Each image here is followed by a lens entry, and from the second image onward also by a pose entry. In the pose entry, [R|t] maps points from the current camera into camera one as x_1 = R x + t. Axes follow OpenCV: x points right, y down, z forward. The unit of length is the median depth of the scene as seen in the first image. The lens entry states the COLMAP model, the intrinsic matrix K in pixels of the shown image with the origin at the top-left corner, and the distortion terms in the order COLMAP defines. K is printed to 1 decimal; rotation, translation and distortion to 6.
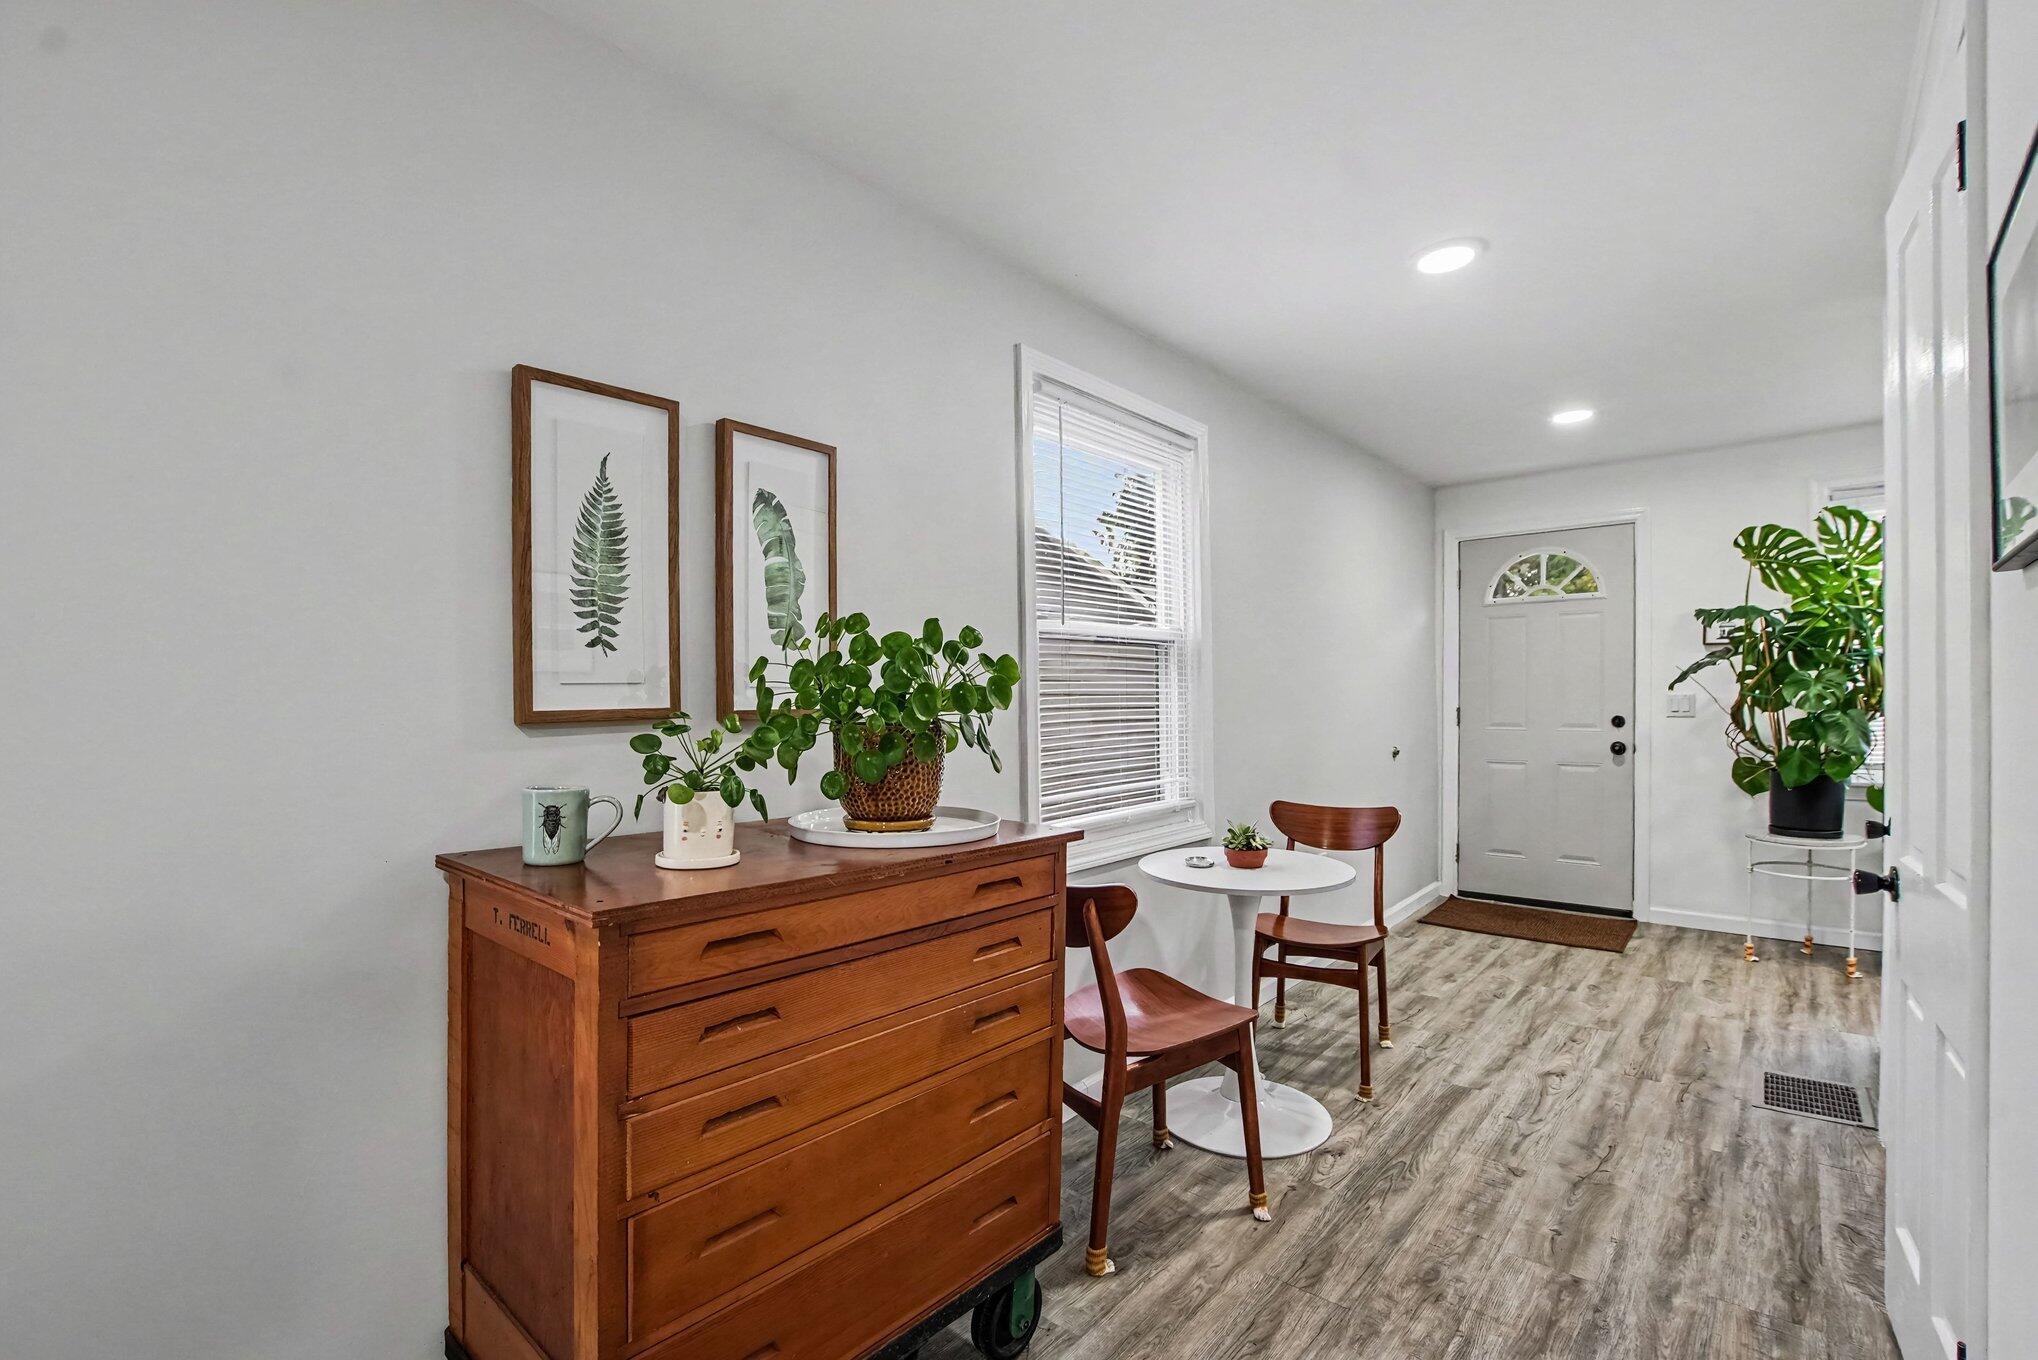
lens RADIAL K [[924.2, 0, 1007.7], [0, 924.2, 702.8], [0, 0, 1]] dist [-0.027697, -0.000799]
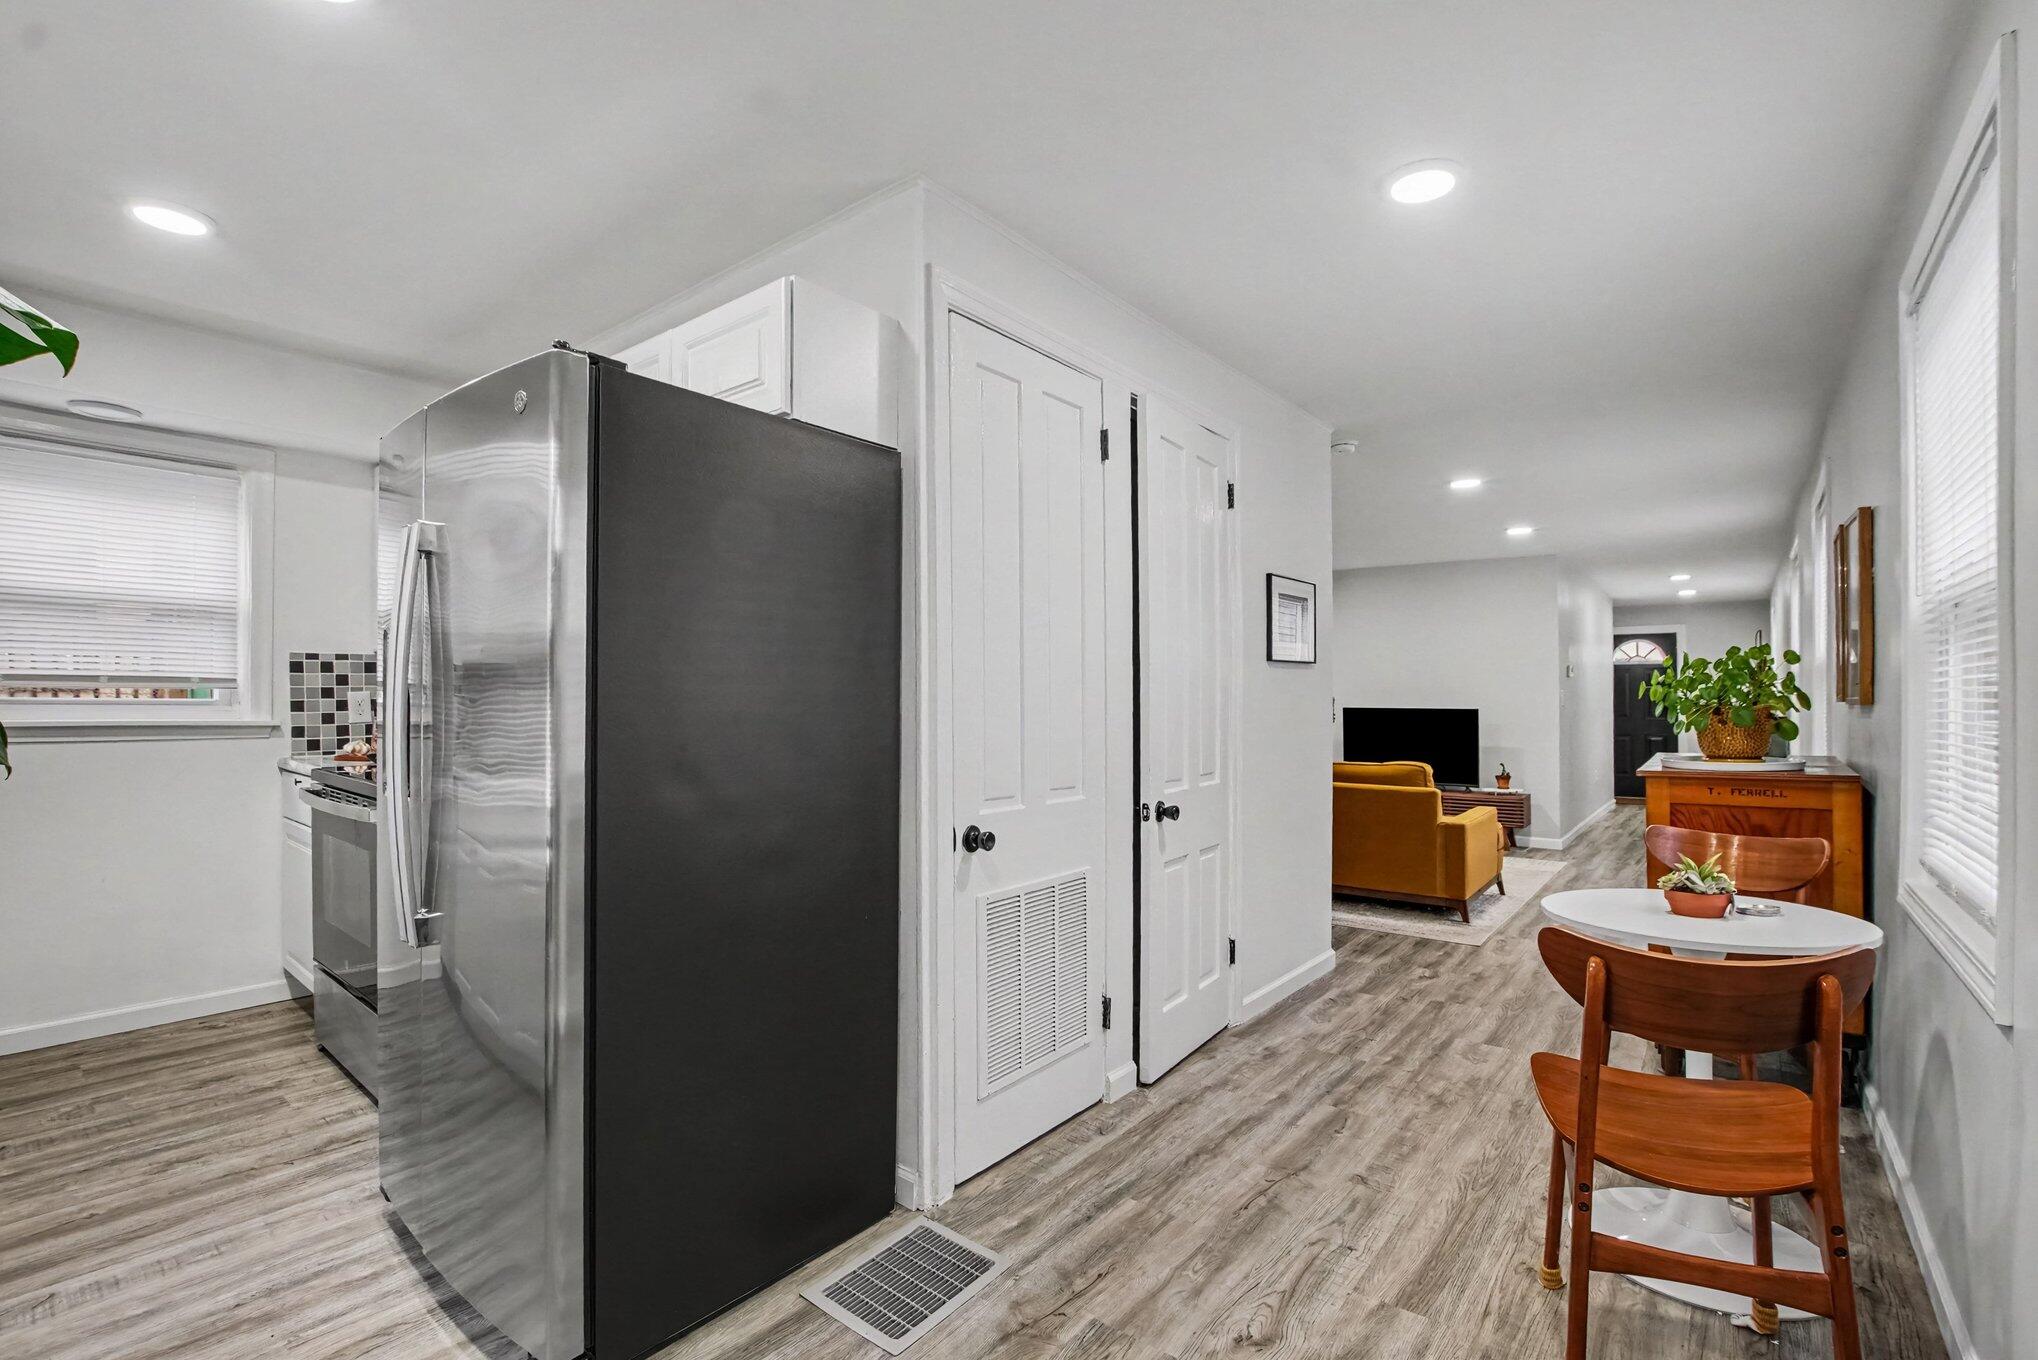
lens RADIAL K [[924.2, 0, 1013.1], [0, 924.2, 697.8], [0, 0, 1]] dist [-0.027697, -0.000799]
pose [[-0.999195, 0.013137, -0.037894, 0.929332], [0.012967, 0.999905, 0.004710, -0.014151], [0.037952, 0.004215, -0.999271, 1.900462]]
